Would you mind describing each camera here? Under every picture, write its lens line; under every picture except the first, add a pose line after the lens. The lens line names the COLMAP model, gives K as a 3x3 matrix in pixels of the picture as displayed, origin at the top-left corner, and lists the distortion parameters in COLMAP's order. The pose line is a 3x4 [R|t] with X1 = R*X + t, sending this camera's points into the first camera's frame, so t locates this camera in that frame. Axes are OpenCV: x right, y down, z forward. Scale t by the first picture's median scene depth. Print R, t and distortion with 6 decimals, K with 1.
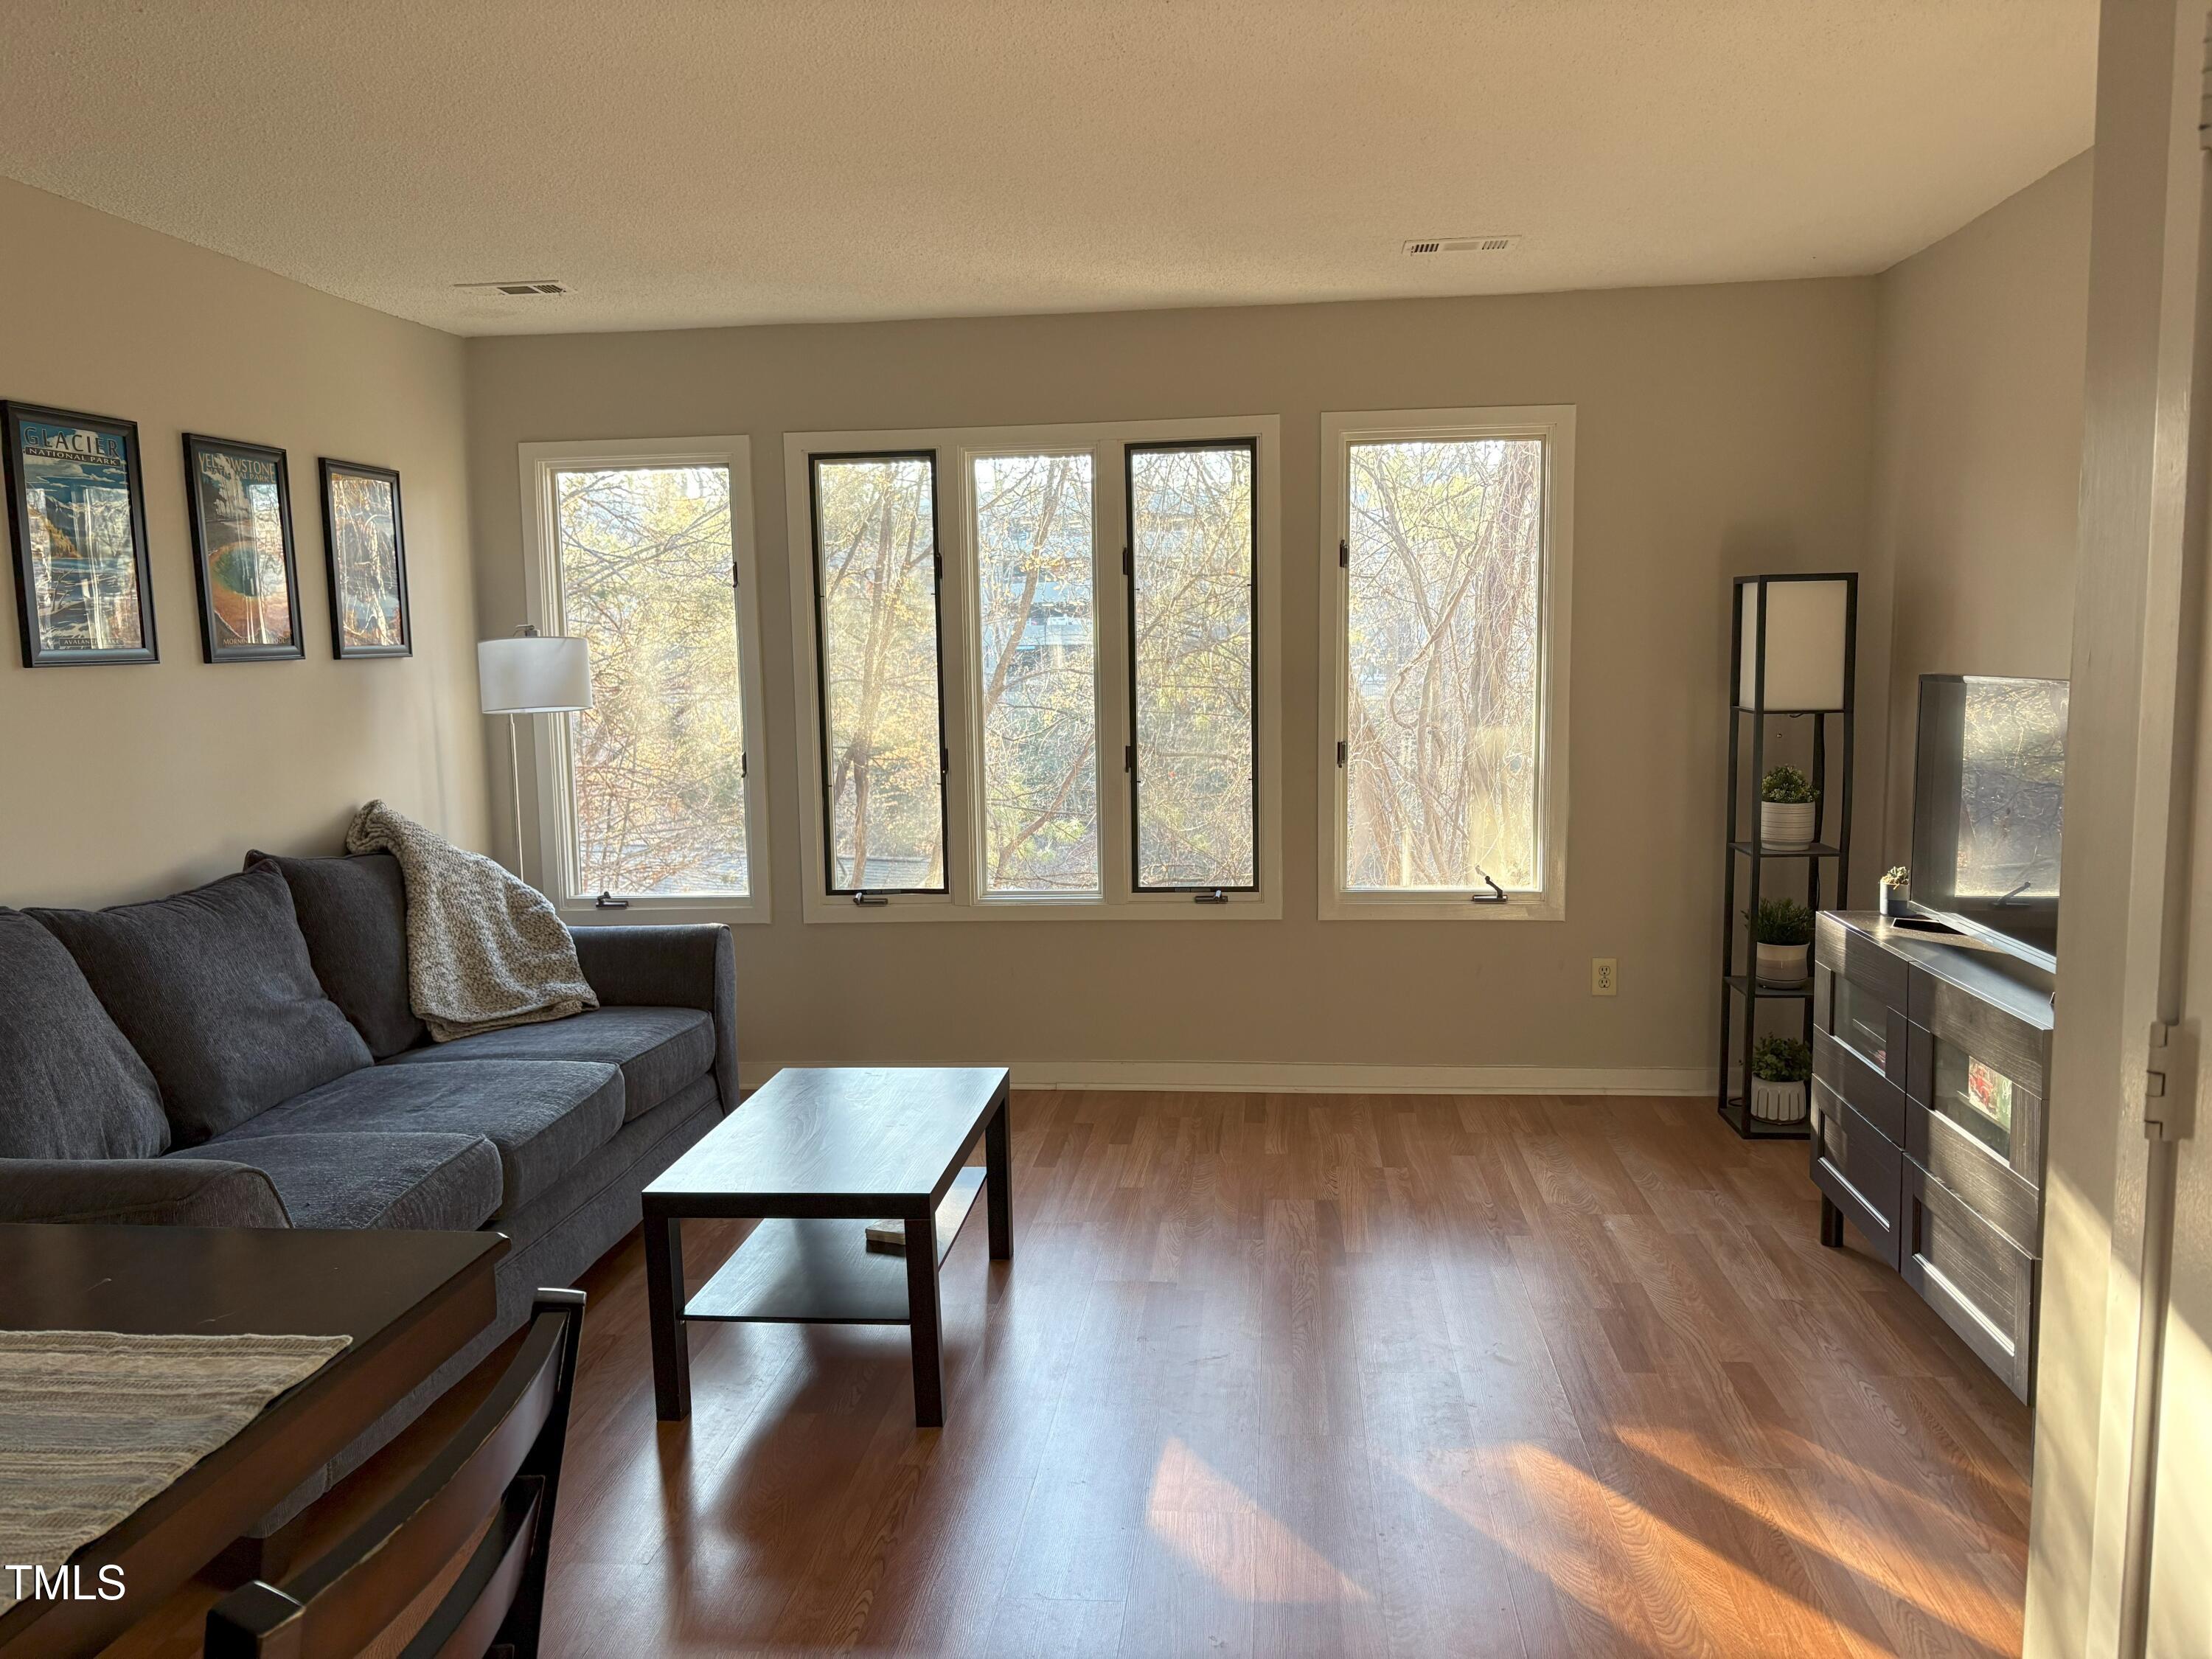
lens RADIAL K [[1710.8, 0, 1109.5], [0, 1710.8, 811.5], [0, 0, 1]] dist [0.087513, 0.000593]
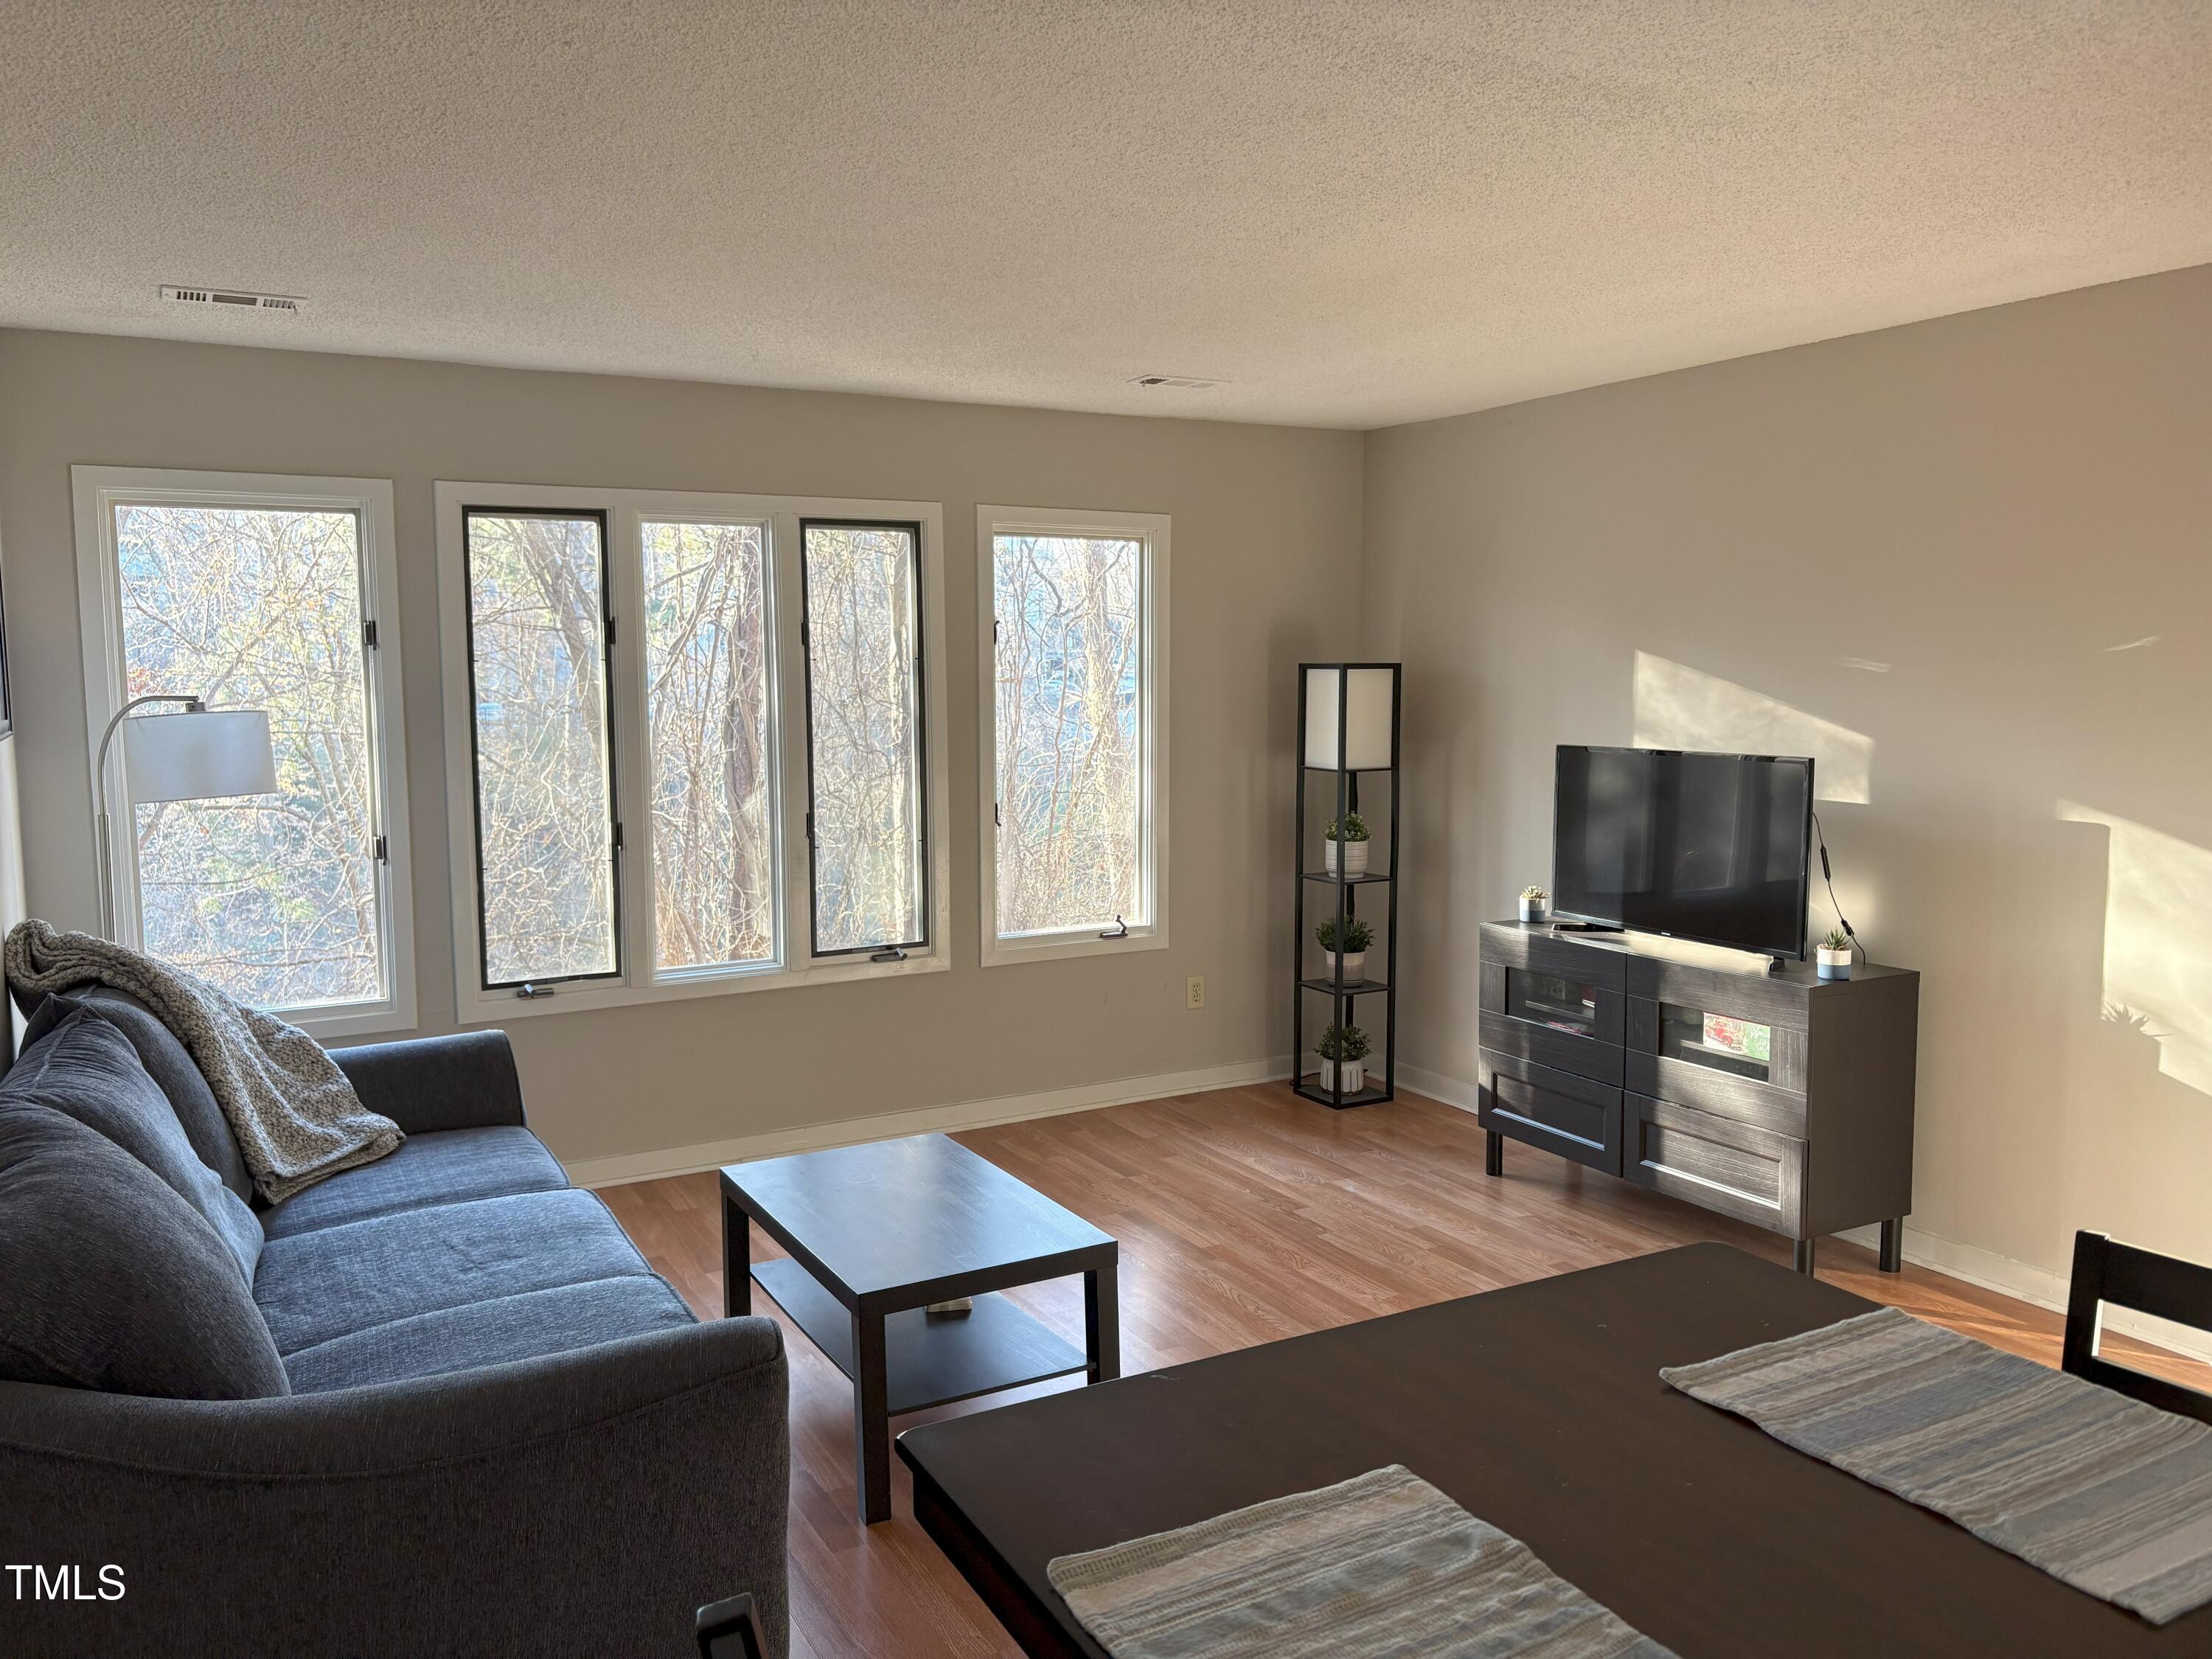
lens RADIAL K [[1694.9, 0, 1106.0], [0, 1694.9, 829.5], [0, 0, 1]] dist [0.144371, -0.159556]
pose [[0.823888, -0.042022, 0.565193, -0.423528], [0.048888, 0.998800, 0.002995, -0.023883], [-0.564640, 0.025163, 0.824954, 0.063829]]
